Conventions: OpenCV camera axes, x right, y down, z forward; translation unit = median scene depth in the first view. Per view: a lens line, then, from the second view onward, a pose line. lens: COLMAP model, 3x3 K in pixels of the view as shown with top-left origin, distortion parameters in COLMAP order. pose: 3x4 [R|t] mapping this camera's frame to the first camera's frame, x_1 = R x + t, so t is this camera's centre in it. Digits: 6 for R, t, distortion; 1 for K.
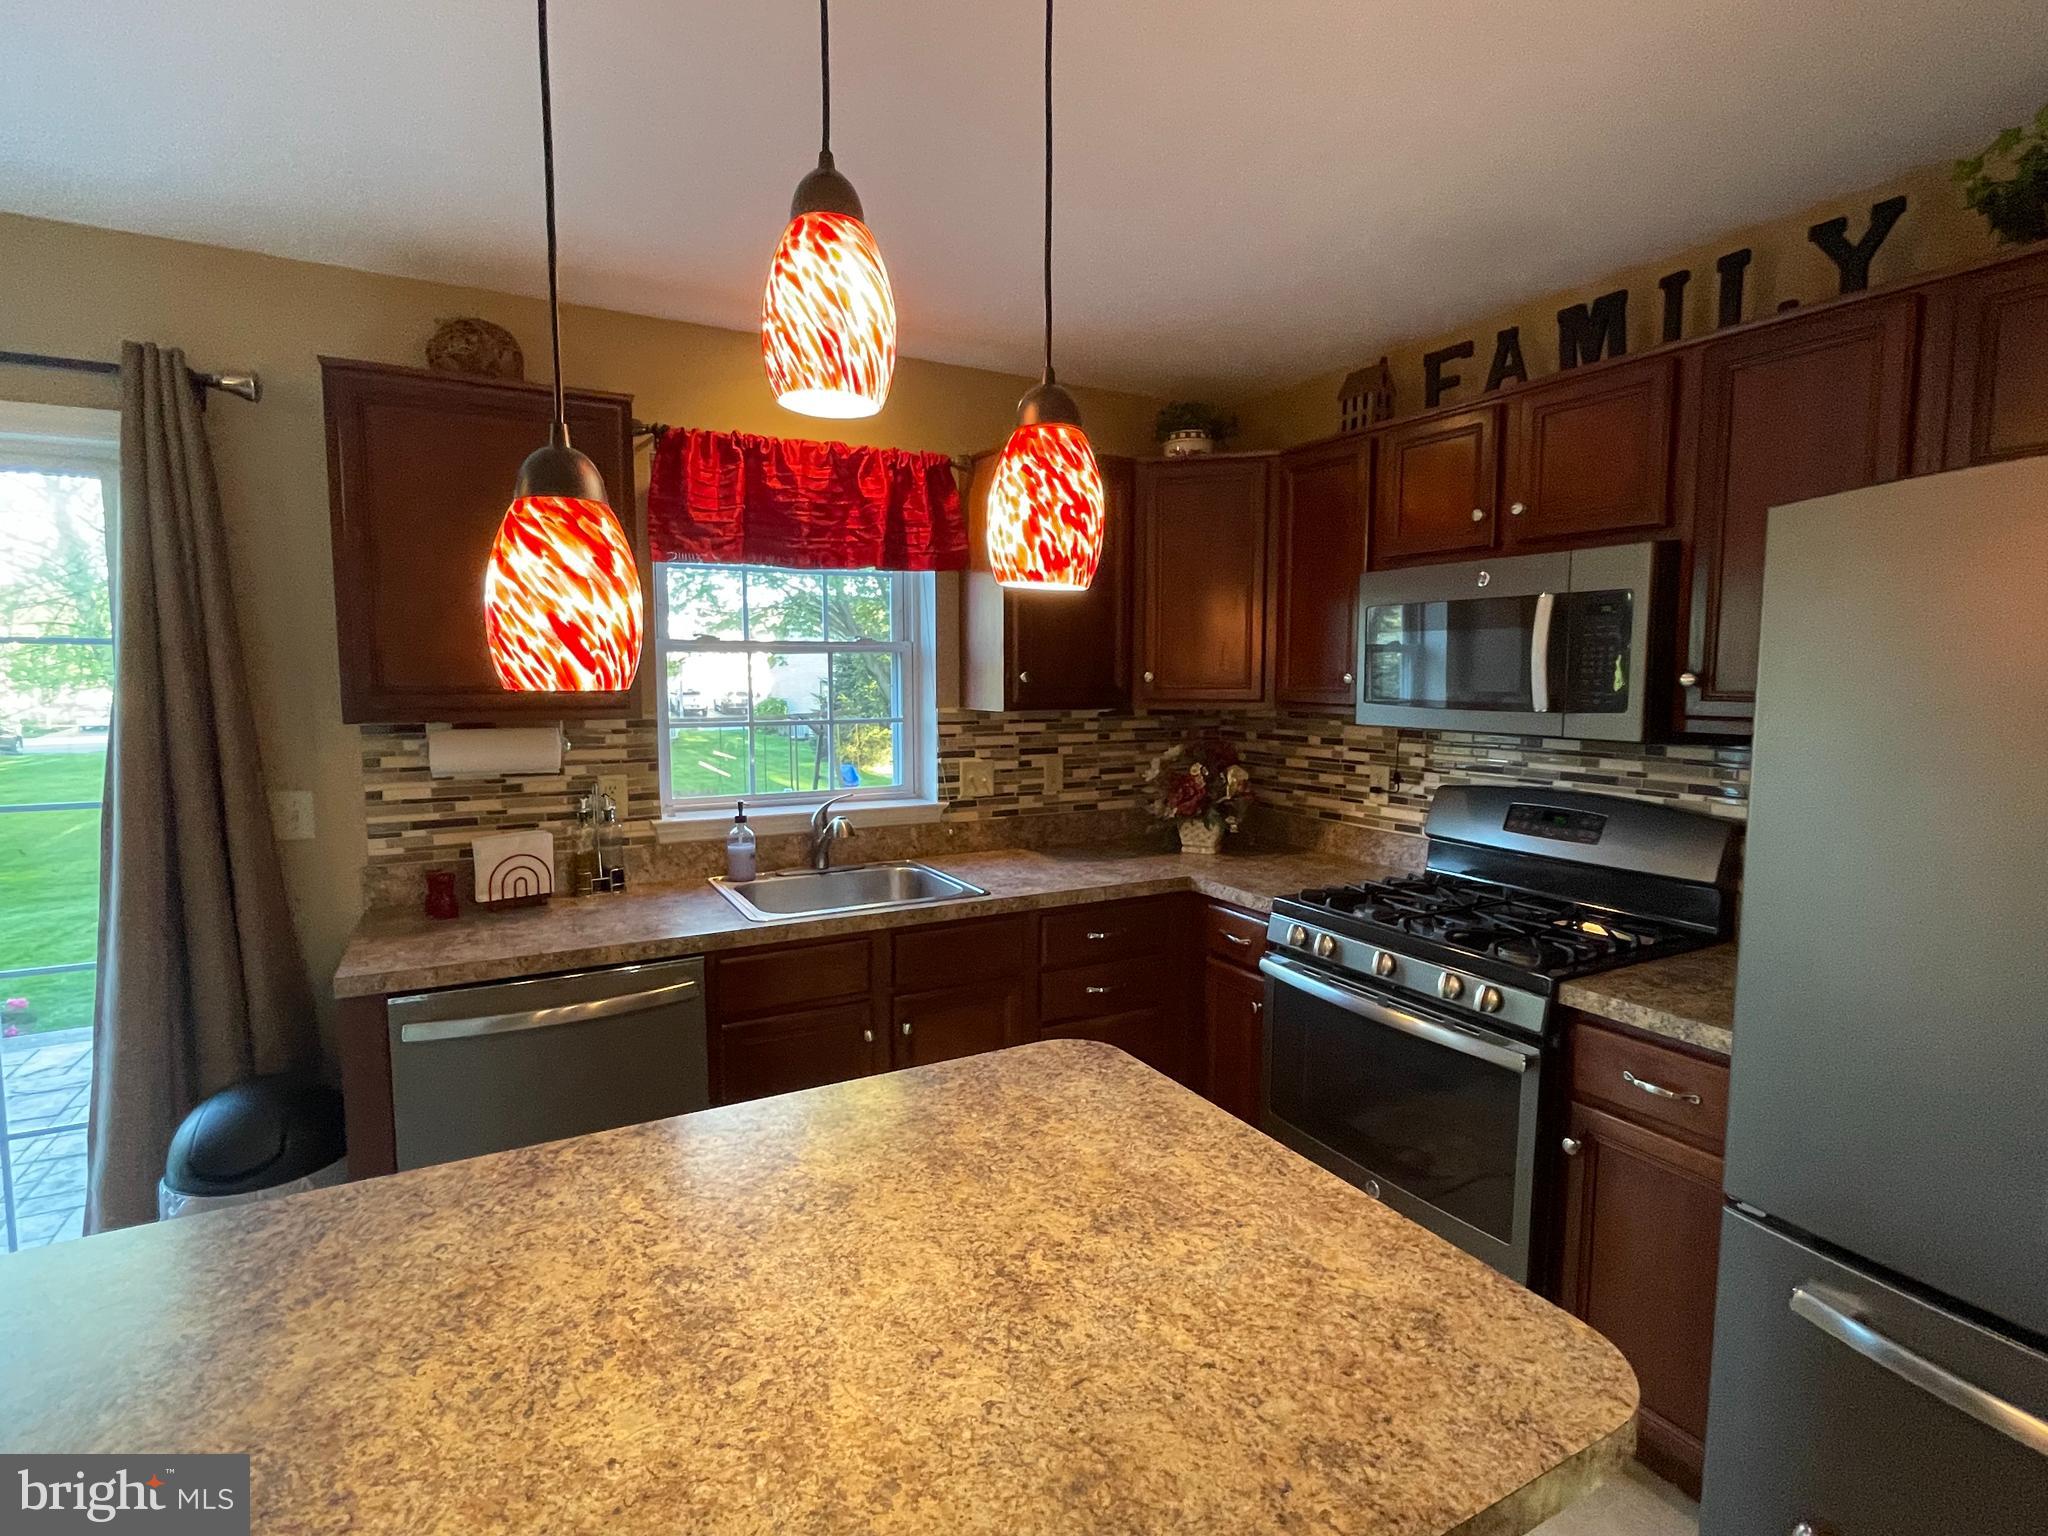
lens RADIAL K [[994.7, 0, 1036.9], [0, 994.7, 760.8], [0, 0, 1]] dist [0.001750, -0.001140]
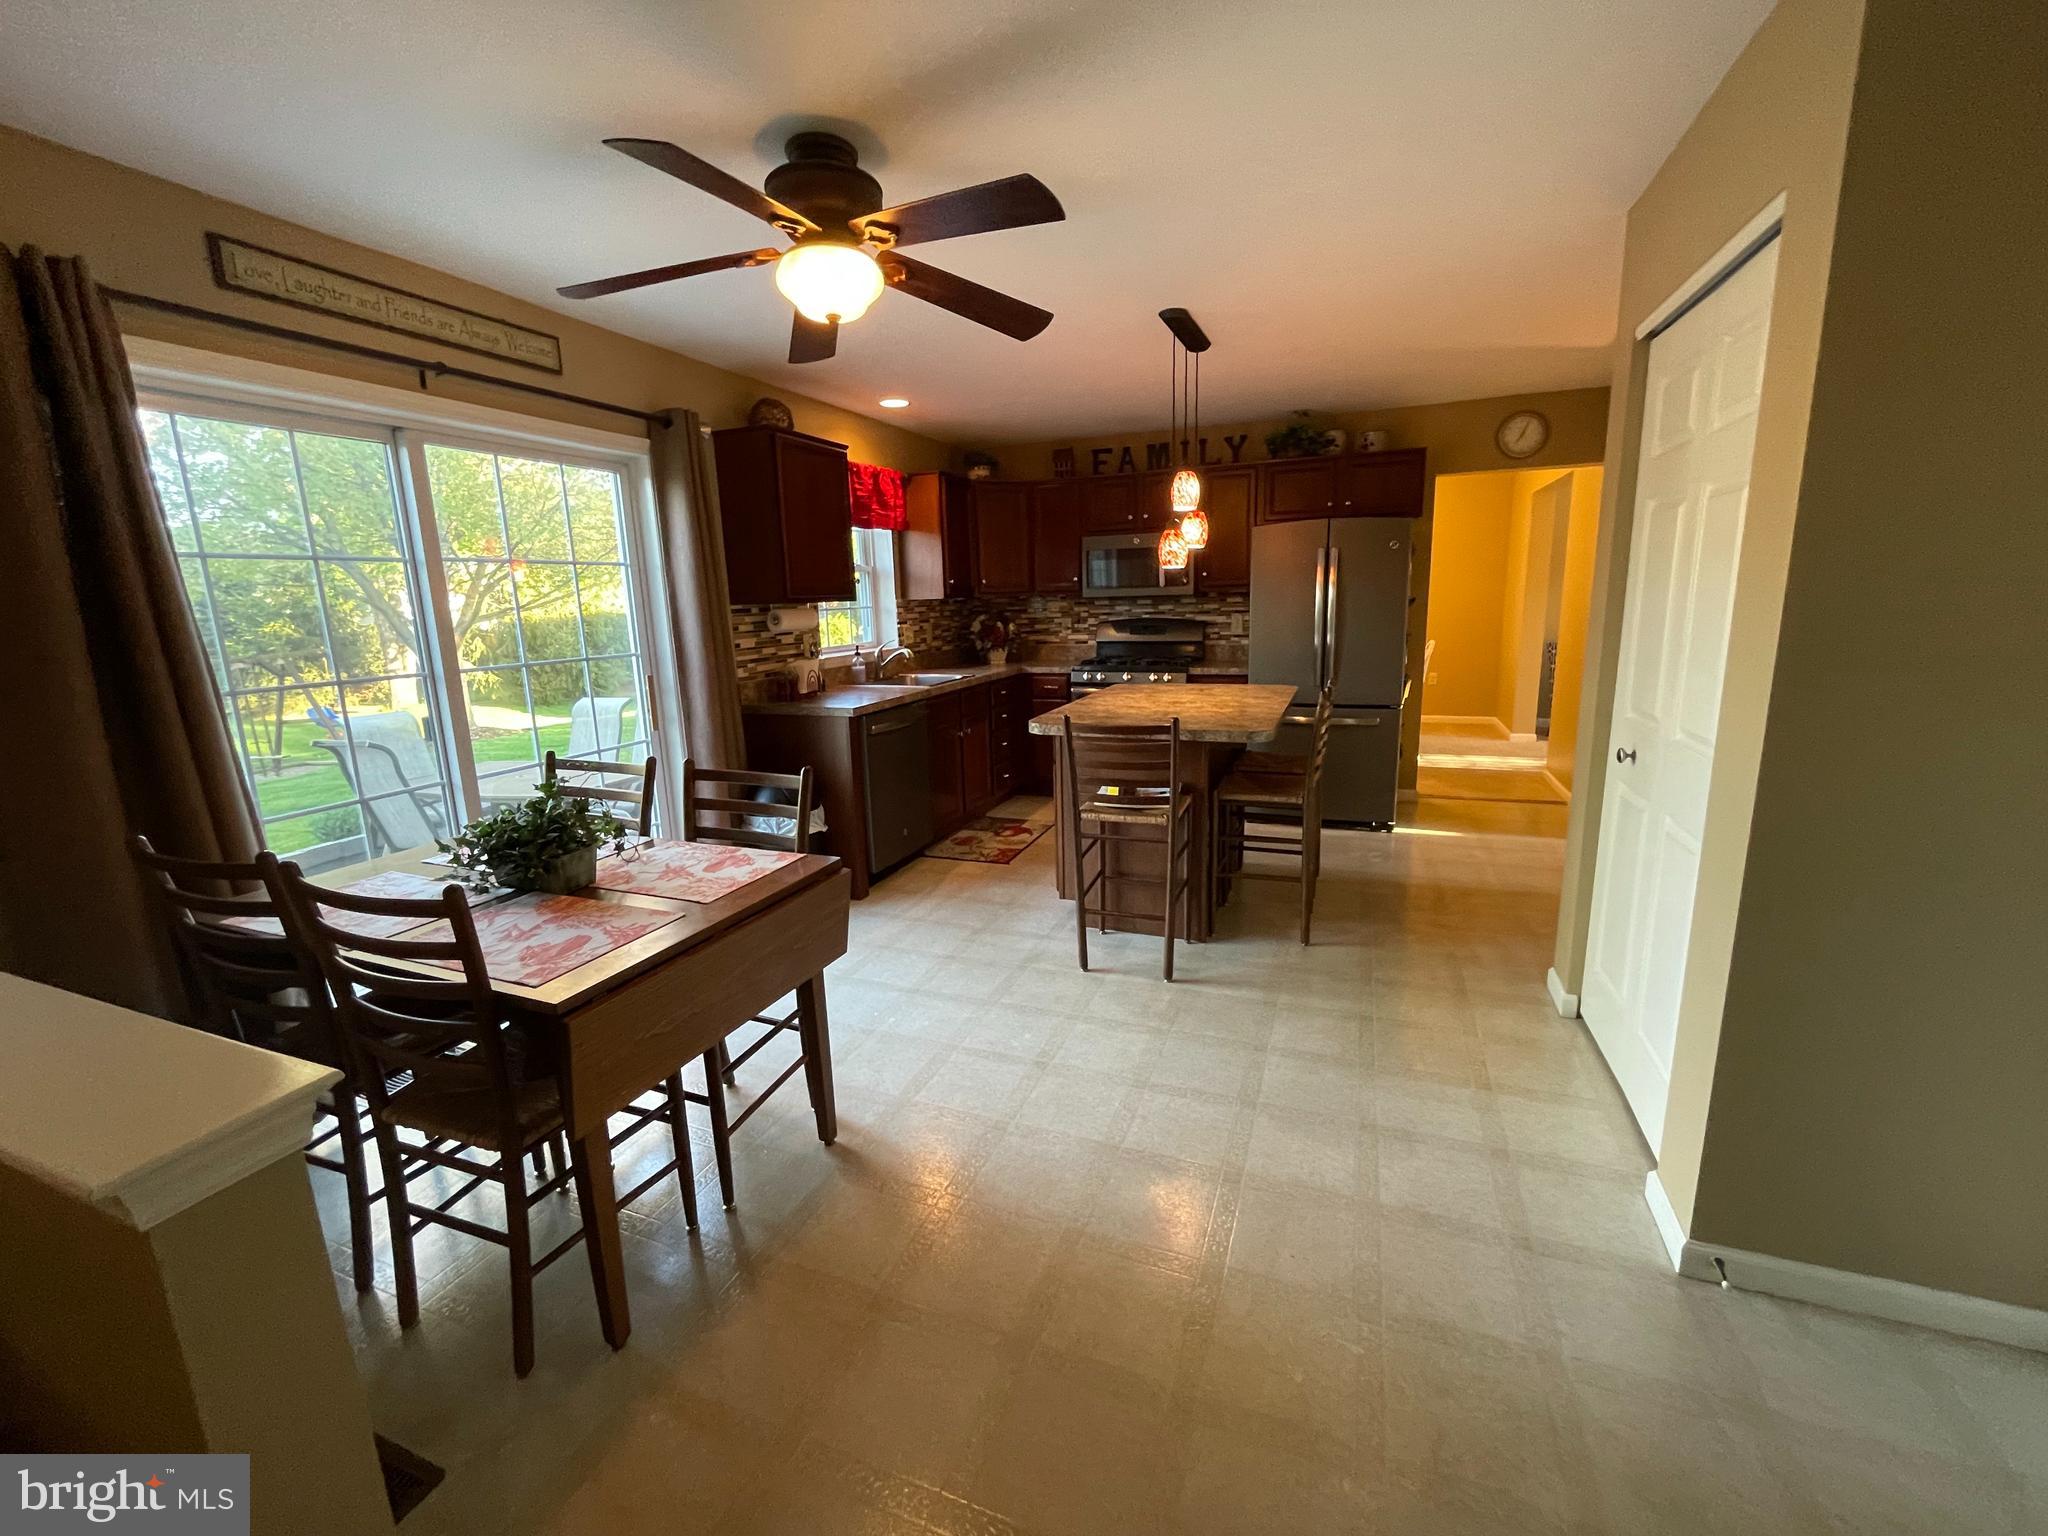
lens RADIAL K [[834.1, 0, 1009.0], [0, 834.1, 768.4], [0, 0, 1]] dist [-0.002789, -0.000516]
pose [[0.771998, -0.152951, 0.616948, -1.147259], [0.088110, 0.986997, 0.134437, 0.087663], [-0.629488, -0.049426, 0.775436, -0.532531]]
